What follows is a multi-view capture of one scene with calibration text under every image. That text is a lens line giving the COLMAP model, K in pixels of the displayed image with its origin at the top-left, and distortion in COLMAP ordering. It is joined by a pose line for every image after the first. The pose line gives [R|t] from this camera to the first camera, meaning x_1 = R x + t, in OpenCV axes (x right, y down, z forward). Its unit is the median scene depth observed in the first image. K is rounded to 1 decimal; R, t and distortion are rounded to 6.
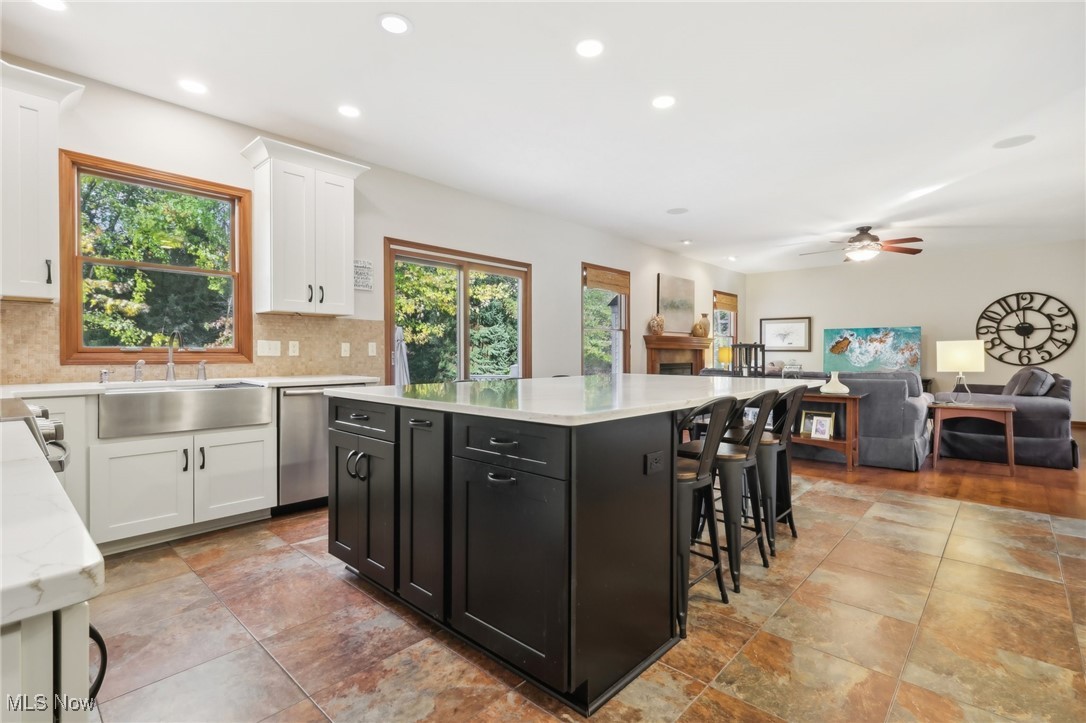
lens RADIAL K [[509.0, 0, 543.8], [0, 509.0, 359.6], [0, 0, 1]] dist [0.001539, 0.000072]
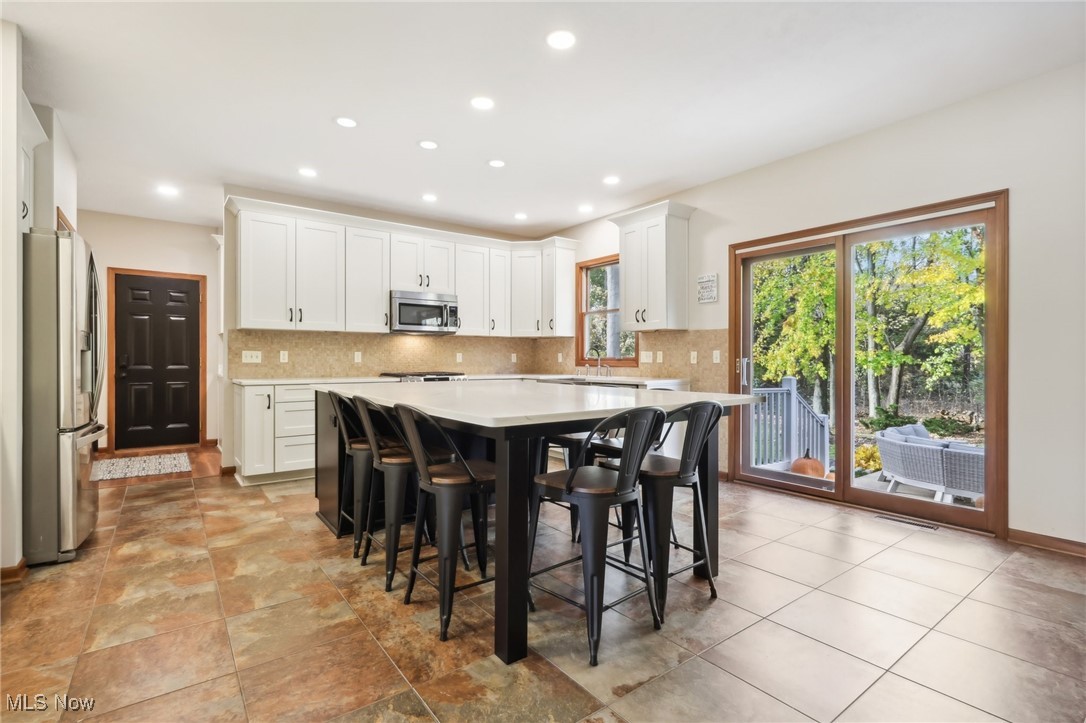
lens RADIAL K [[509.0, 0, 543.8], [0, 509.0, 359.6], [0, 0, 1]] dist [0.001539, 0.000072]
pose [[-0.182467, -0.000826, -0.983212, 0.435246], [-0.013269, 0.999911, 0.001622, -0.006775], [0.983122, 0.013342, -0.182462, 0.483226]]
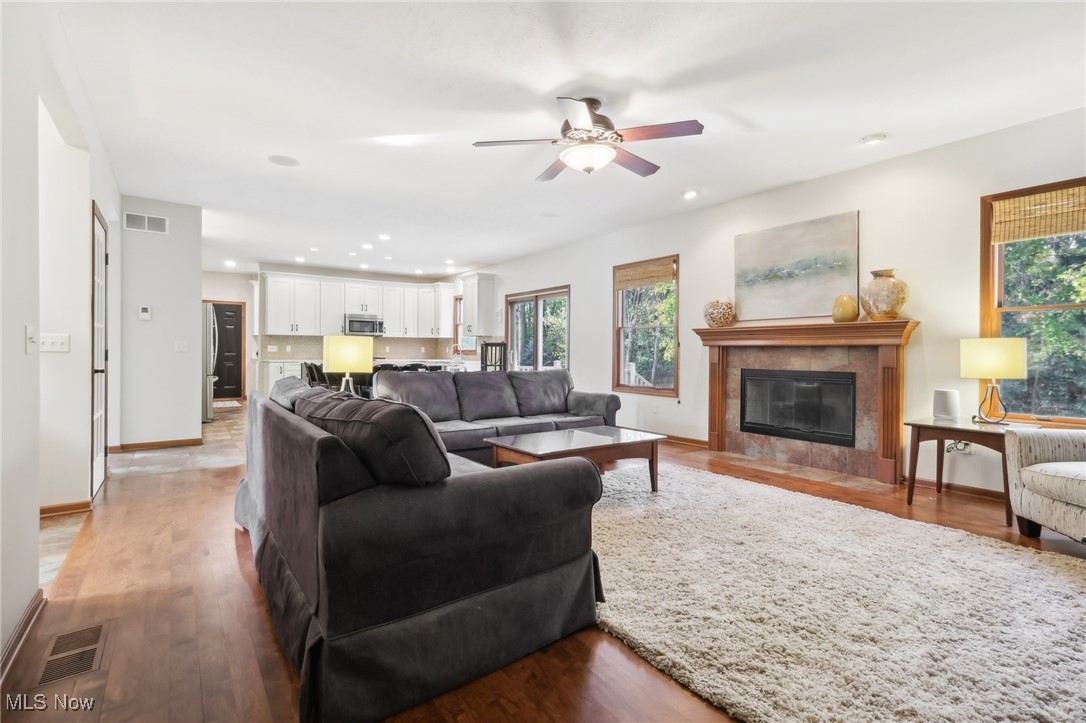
lens RADIAL K [[506.3, 0, 542.9], [0, 506.3, 353.8], [0, 0, 1]] dist [-0.004870, -0.000460]
pose [[-0.195350, 0.001286, -0.980733, 0.970703], [-0.018954, 0.999807, 0.005086, -0.010359], [0.980550, 0.019582, -0.195288, 0.907987]]
